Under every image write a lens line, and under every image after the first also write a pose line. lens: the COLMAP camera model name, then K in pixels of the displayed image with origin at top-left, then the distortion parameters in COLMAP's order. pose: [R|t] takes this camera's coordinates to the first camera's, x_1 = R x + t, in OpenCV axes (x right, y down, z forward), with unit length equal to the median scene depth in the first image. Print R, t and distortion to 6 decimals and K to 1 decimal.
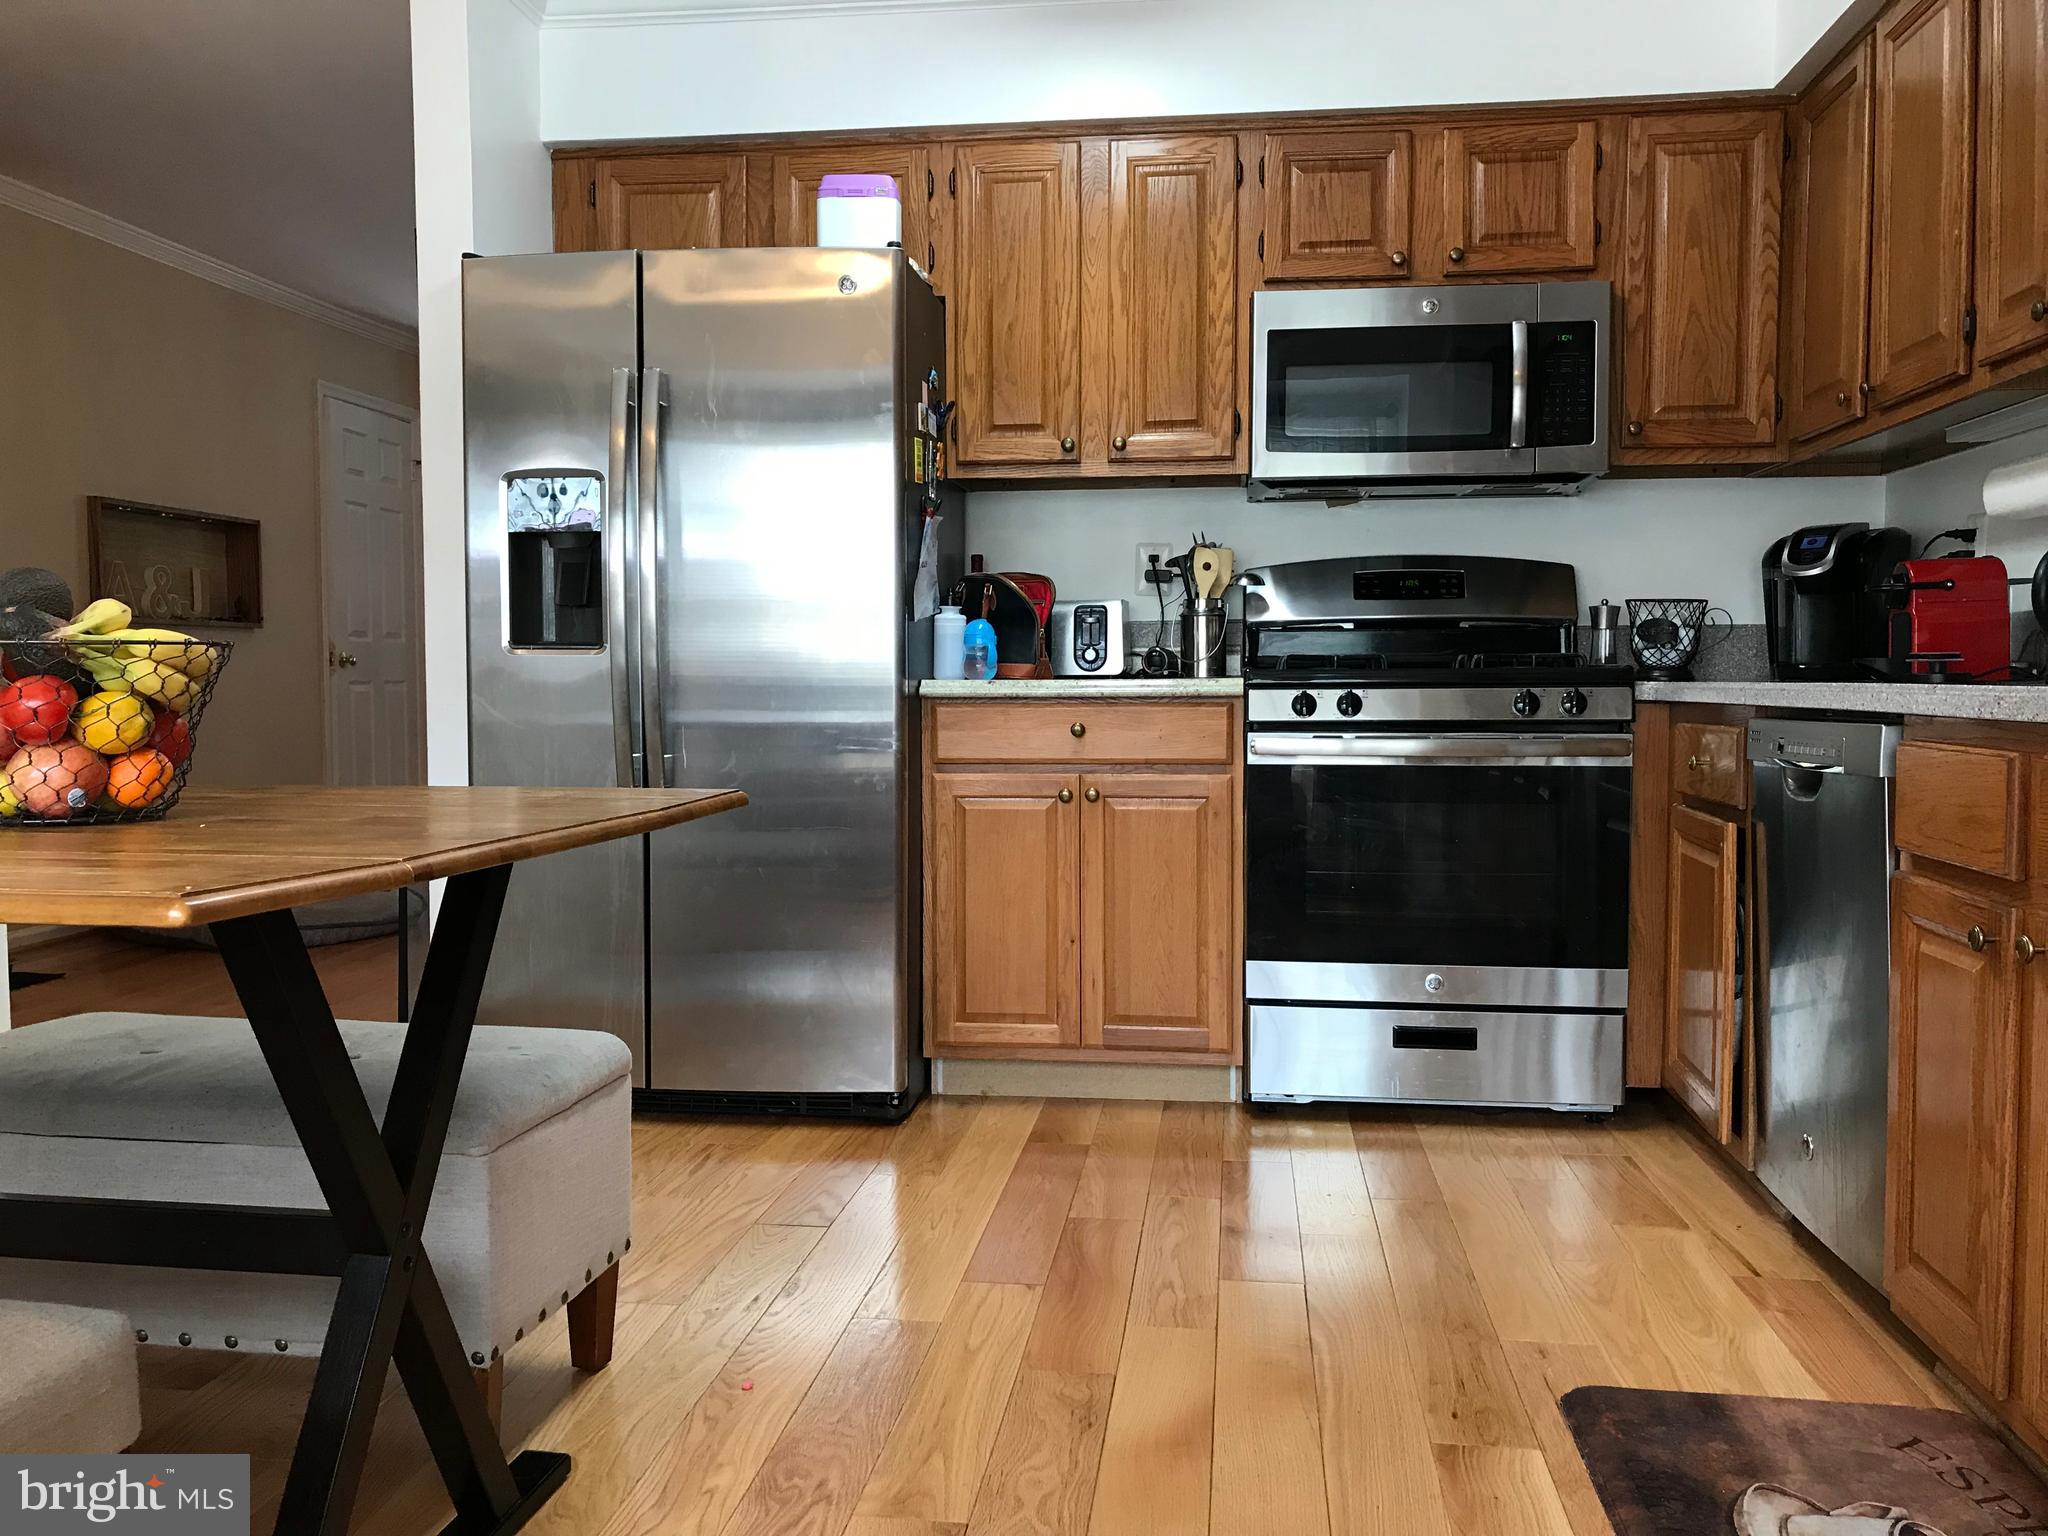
lens RADIAL K [[1666.8, 0, 1021.3], [0, 1666.8, 764.1], [0, 0, 1]] dist [0.029807, -0.043216]
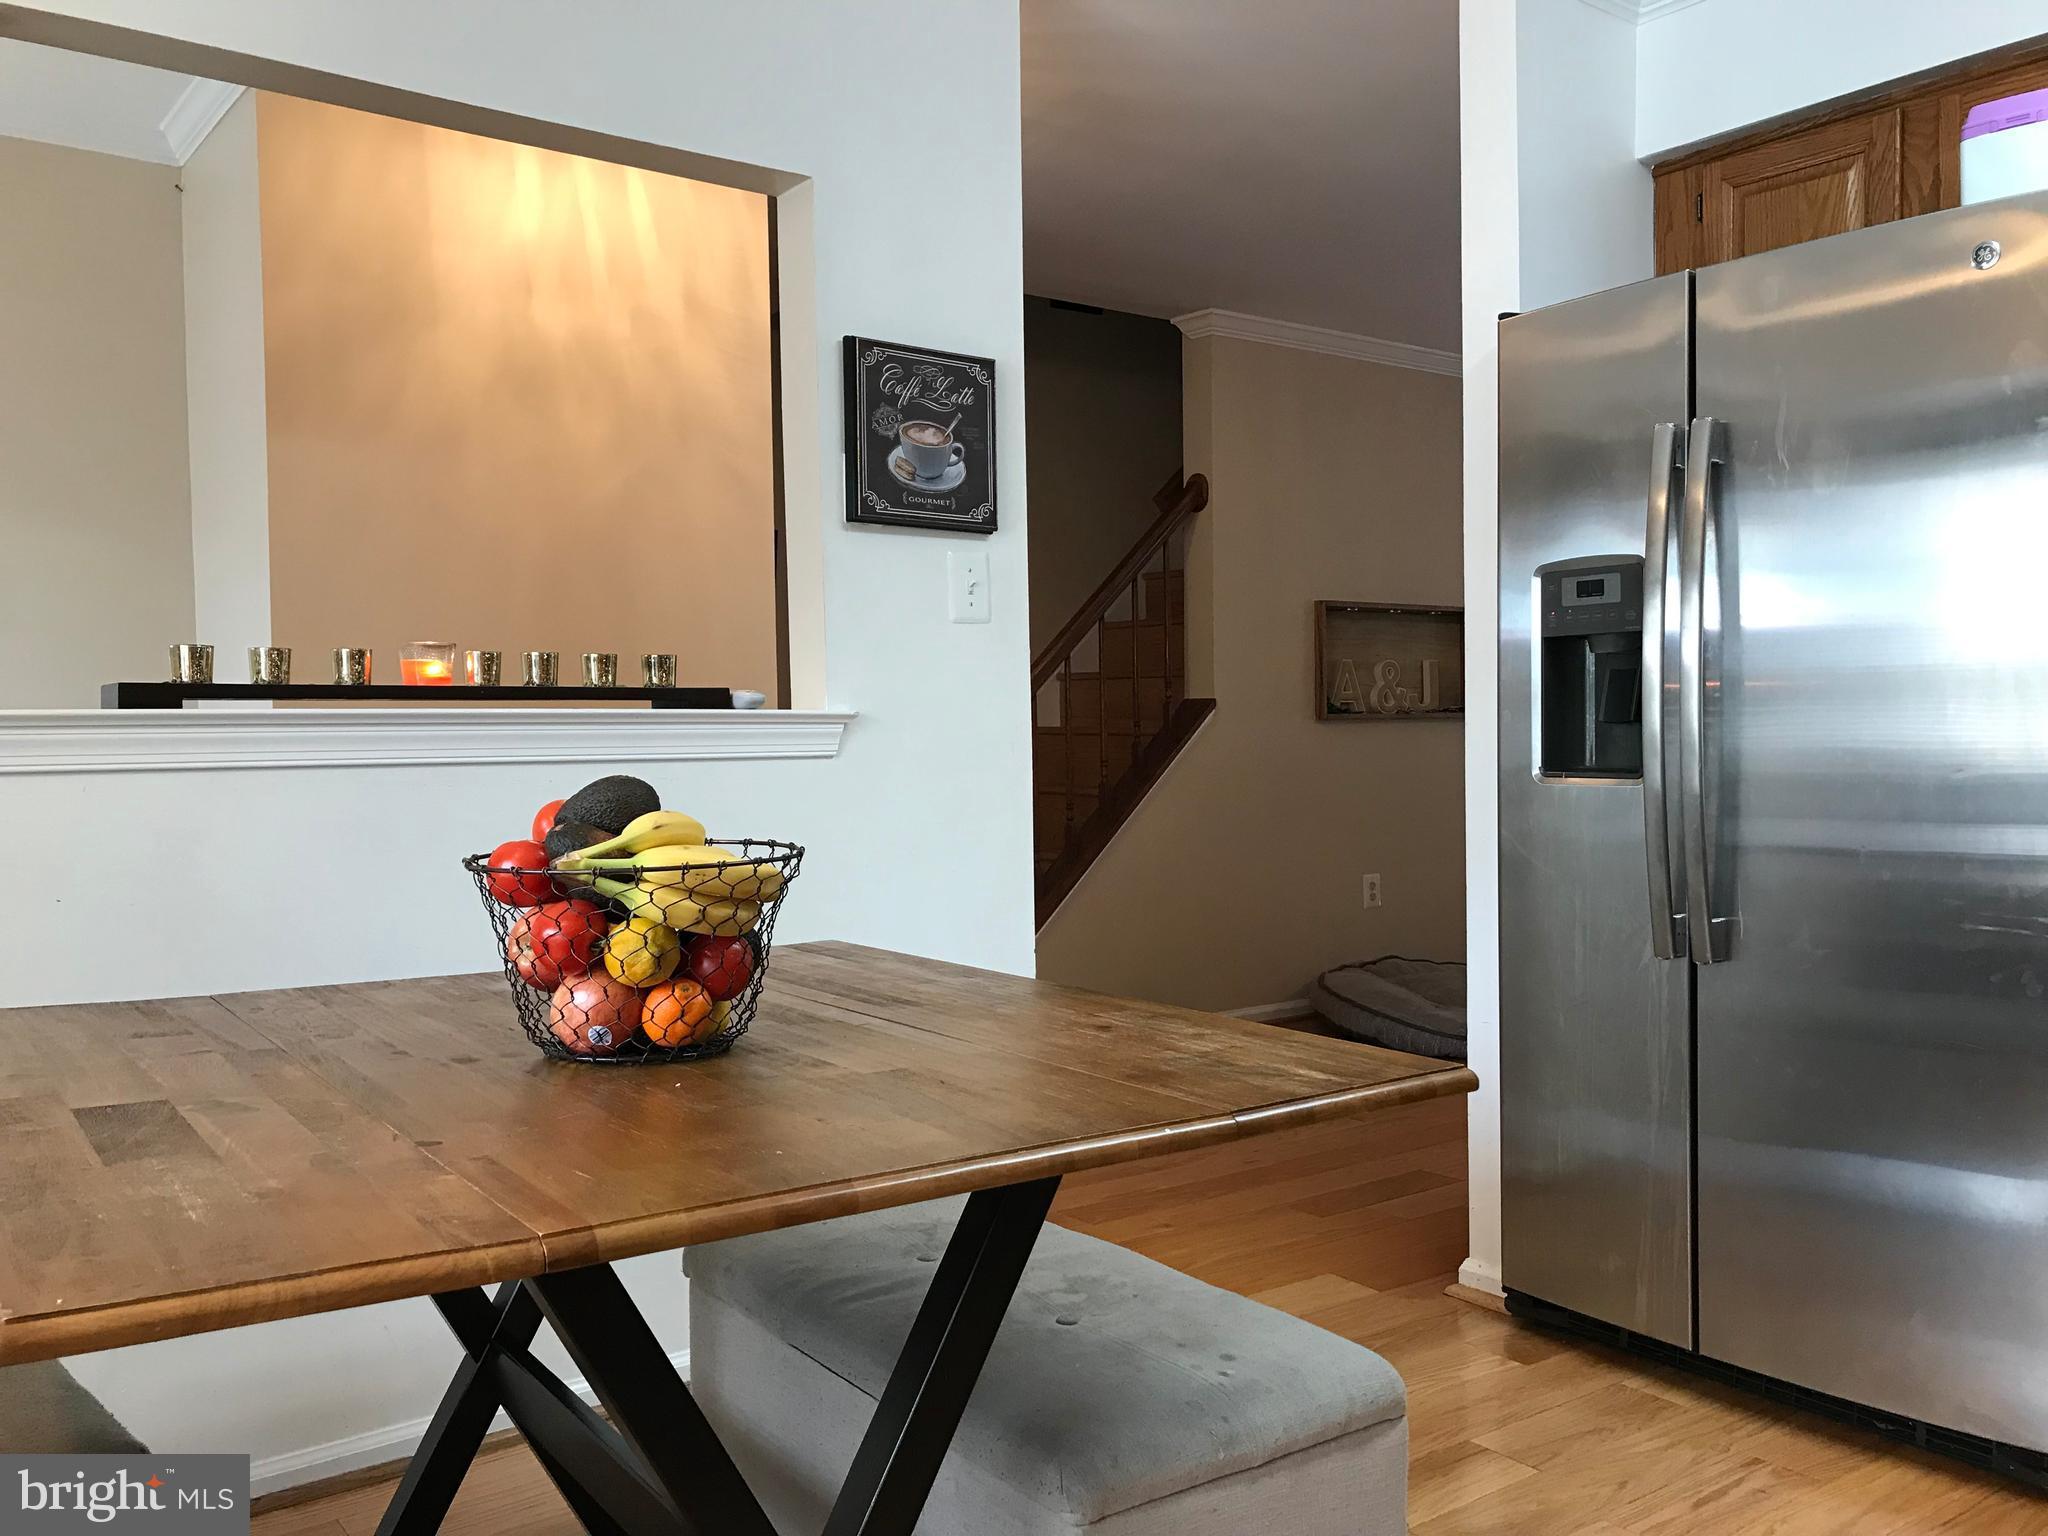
lens RADIAL K [[1666.8, 0, 1032.5], [0, 1666.8, 762.1], [0, 0, 1]] dist [0.029807, -0.043216]
pose [[0.702724, 0.002241, -0.711459, 0.109081], [-0.026135, 0.999401, -0.022666, -0.050718], [0.710983, 0.034522, 0.702362, 0.236656]]
